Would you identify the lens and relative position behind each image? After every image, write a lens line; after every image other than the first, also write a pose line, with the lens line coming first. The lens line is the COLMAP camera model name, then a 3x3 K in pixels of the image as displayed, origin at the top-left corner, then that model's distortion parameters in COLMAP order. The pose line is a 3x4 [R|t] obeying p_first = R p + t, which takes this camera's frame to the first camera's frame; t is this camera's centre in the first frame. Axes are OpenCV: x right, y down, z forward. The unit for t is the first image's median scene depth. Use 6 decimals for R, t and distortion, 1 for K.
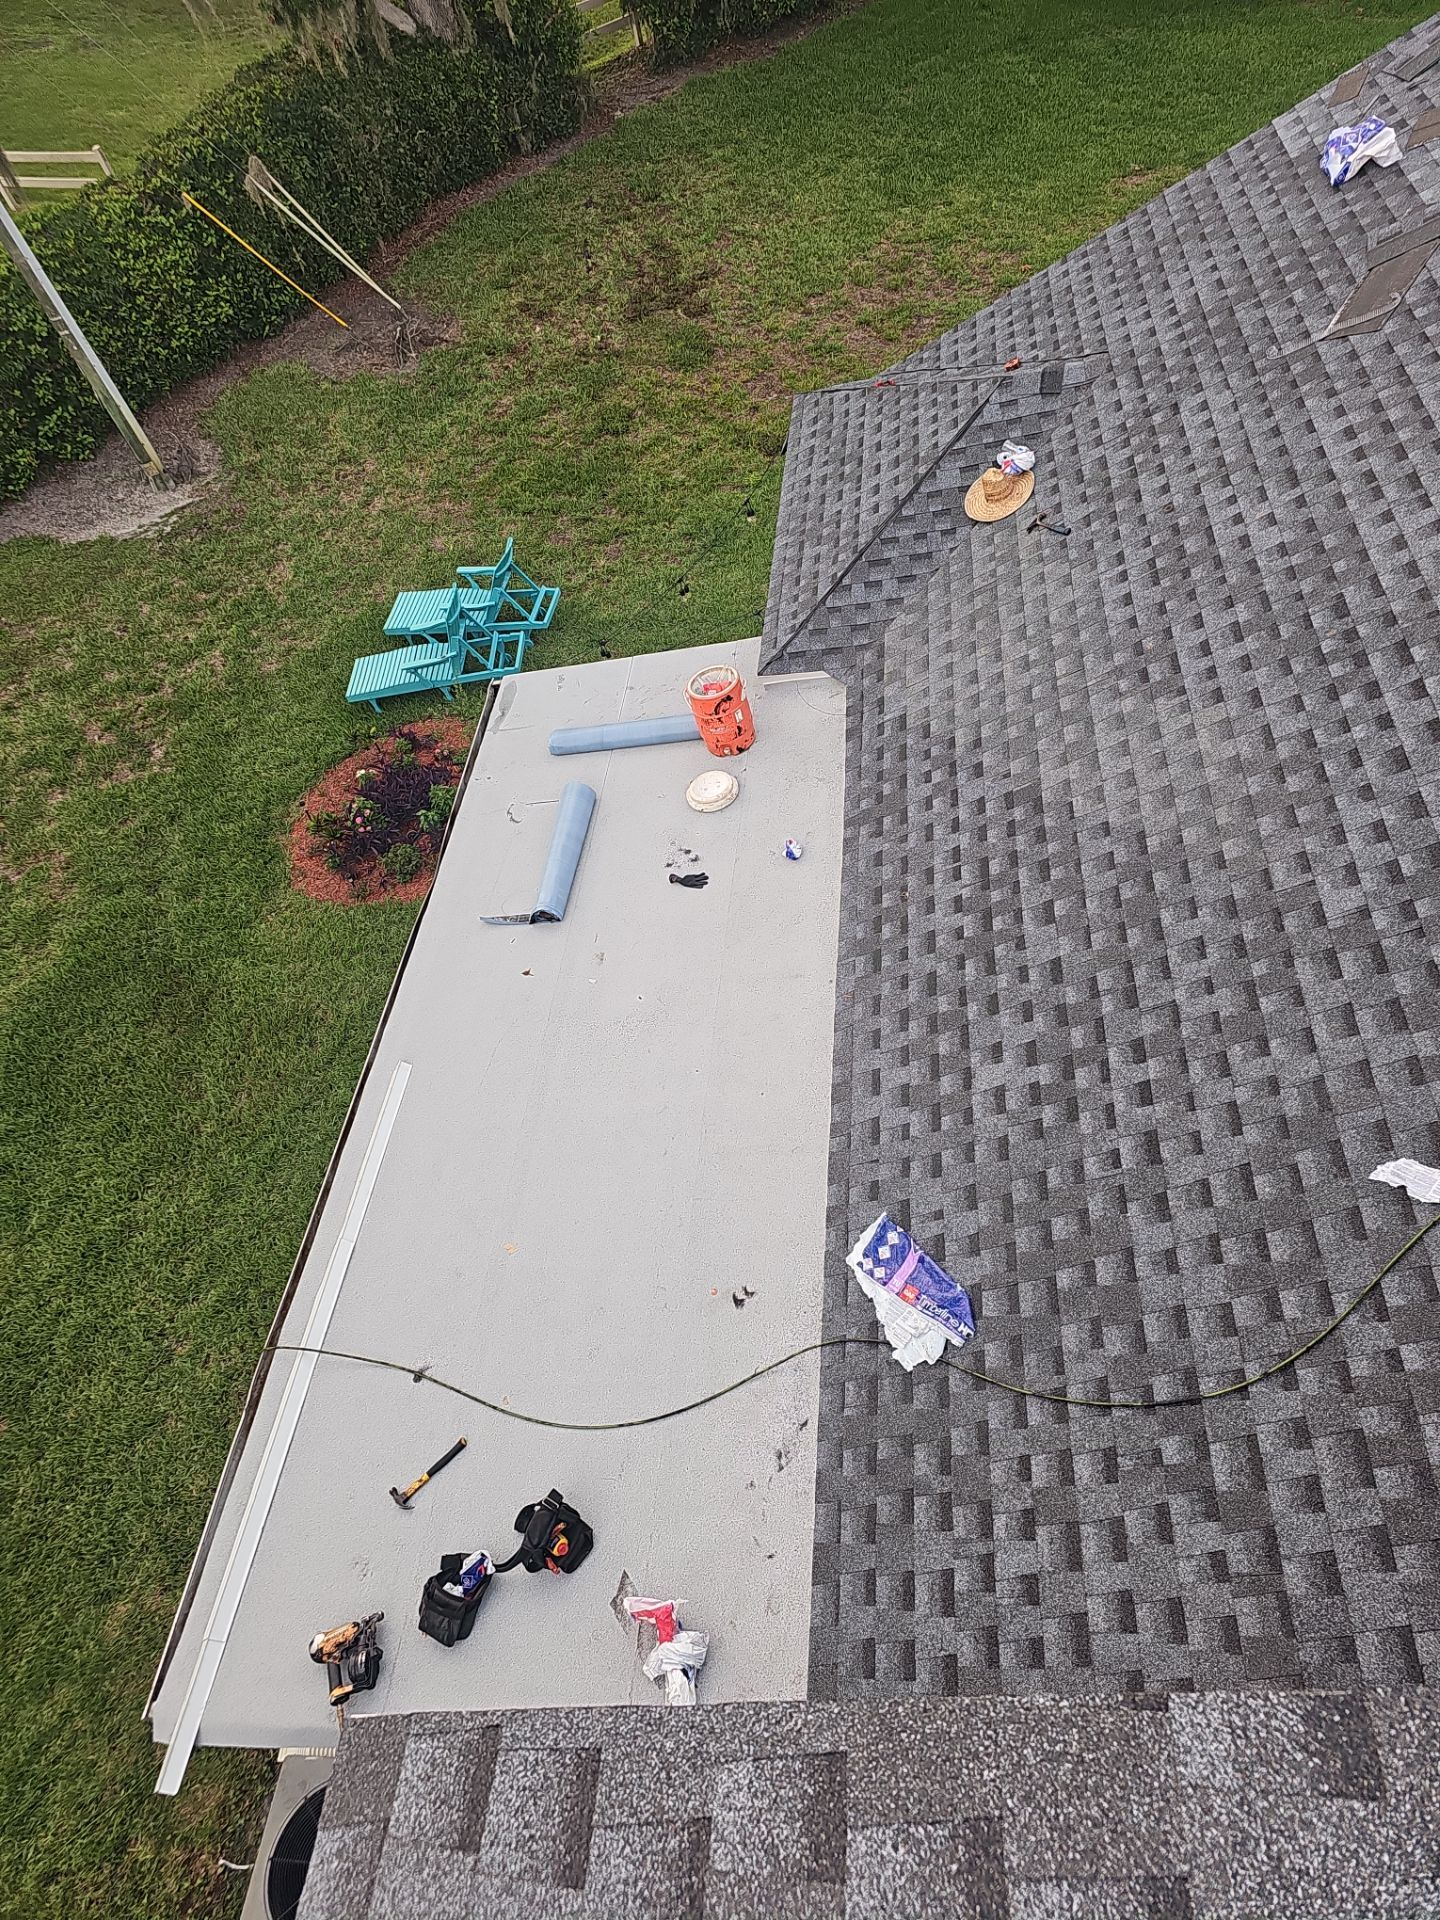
lens RADIAL K [[1317.5, 0, 721.6], [0, 1317.5, 959.0], [0, 0, 1]] dist [0.055767, -0.025247]
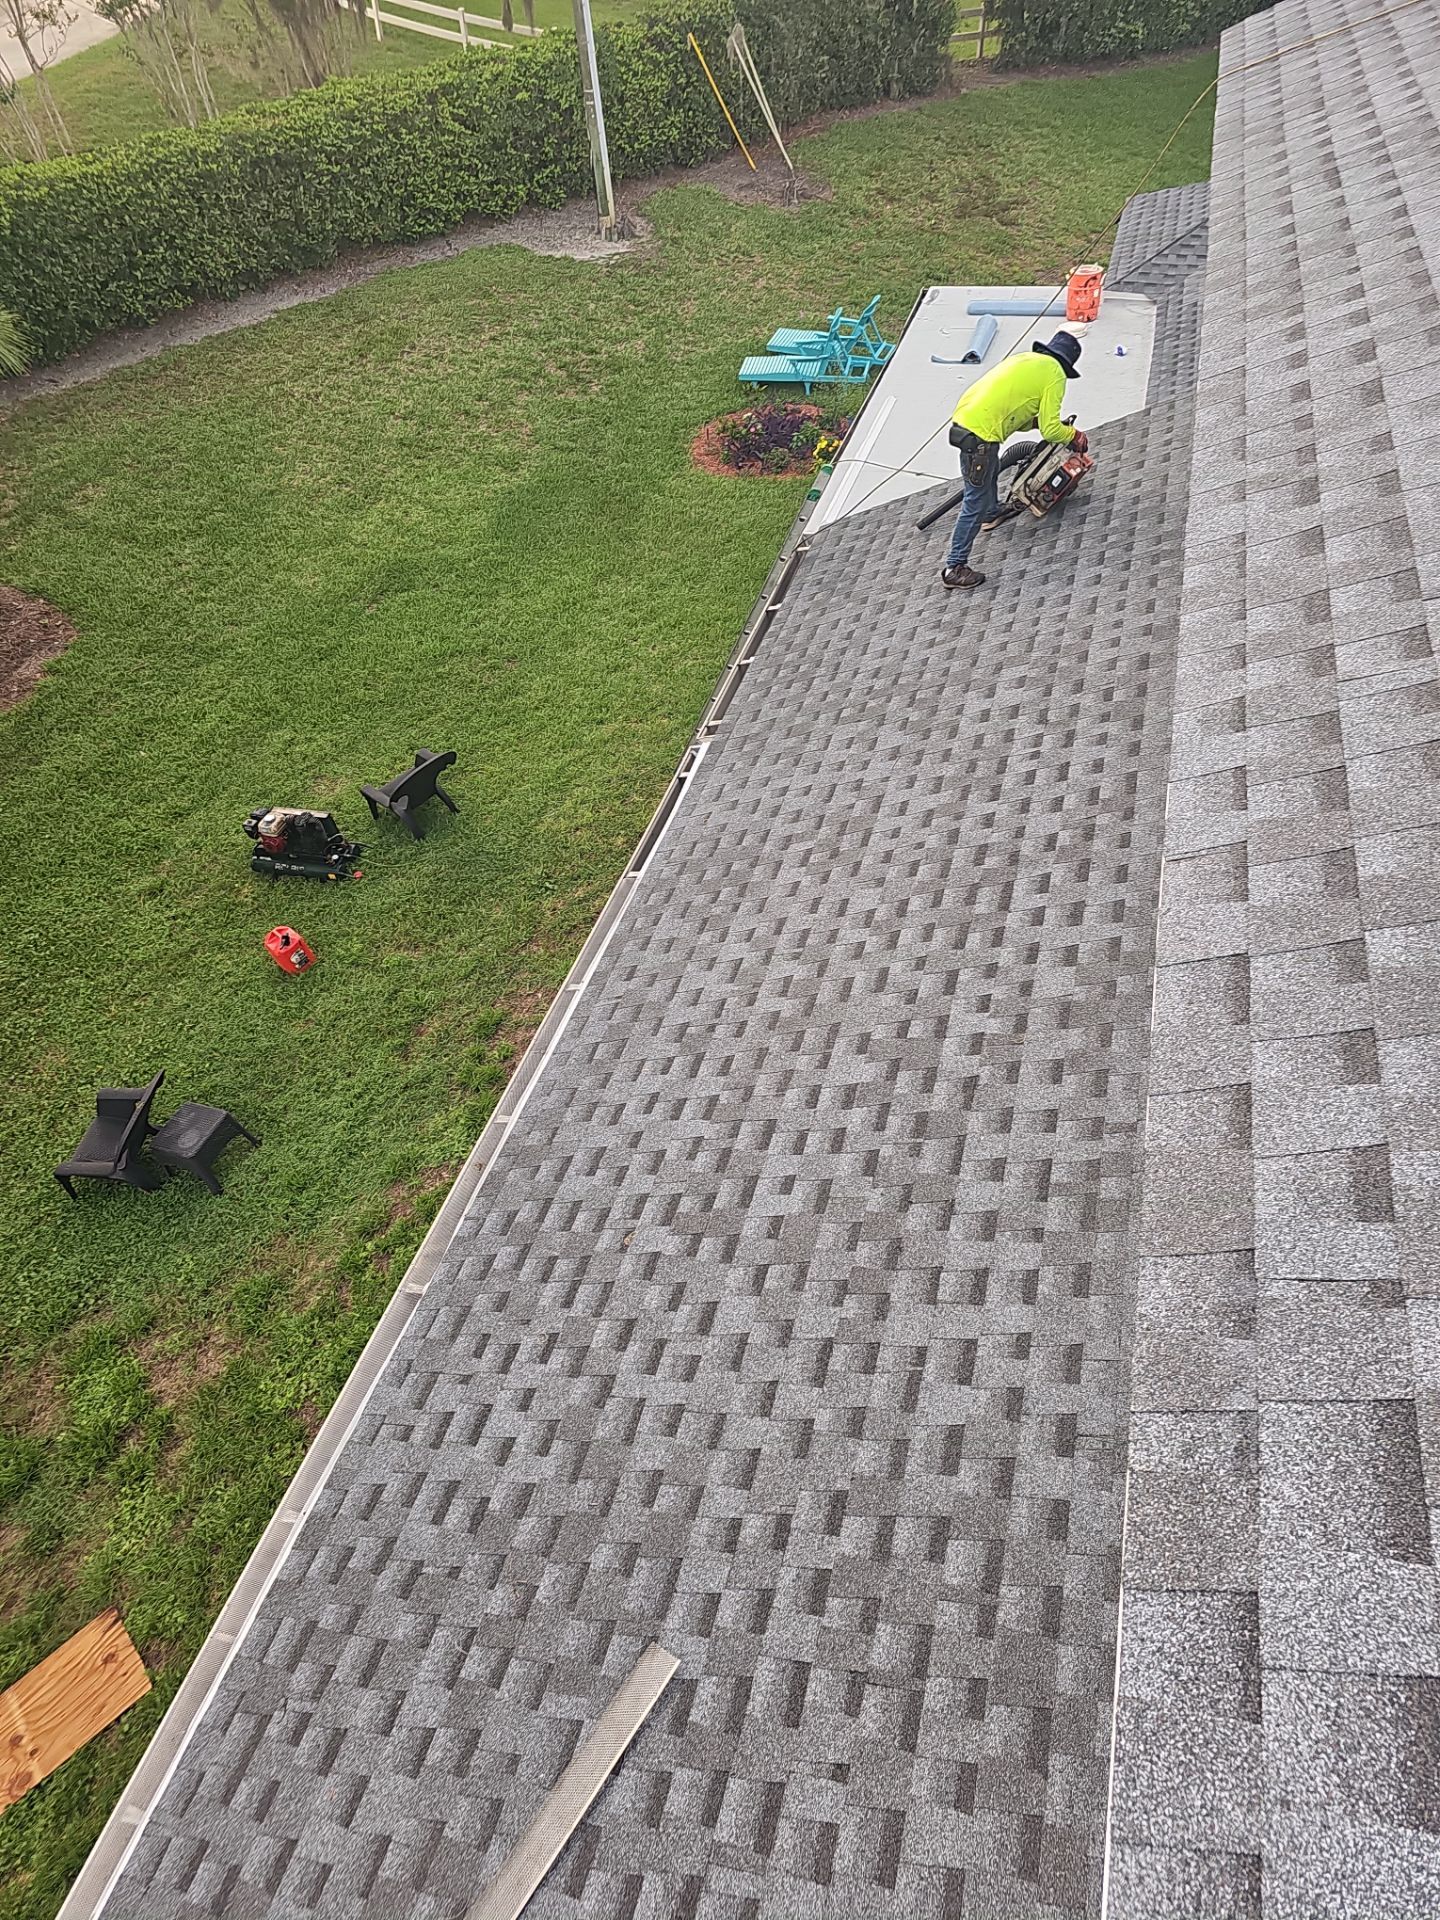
lens RADIAL K [[1317.5, 0, 729.0], [0, 1317.5, 964.1], [0, 0, 1]] dist [0.055767, -0.025247]
pose [[0.970295, 0.241689, -0.010722, -0.103978], [-0.241901, 0.968597, -0.057477, 0.413019], [-0.003506, 0.058363, 0.998289, -0.320865]]
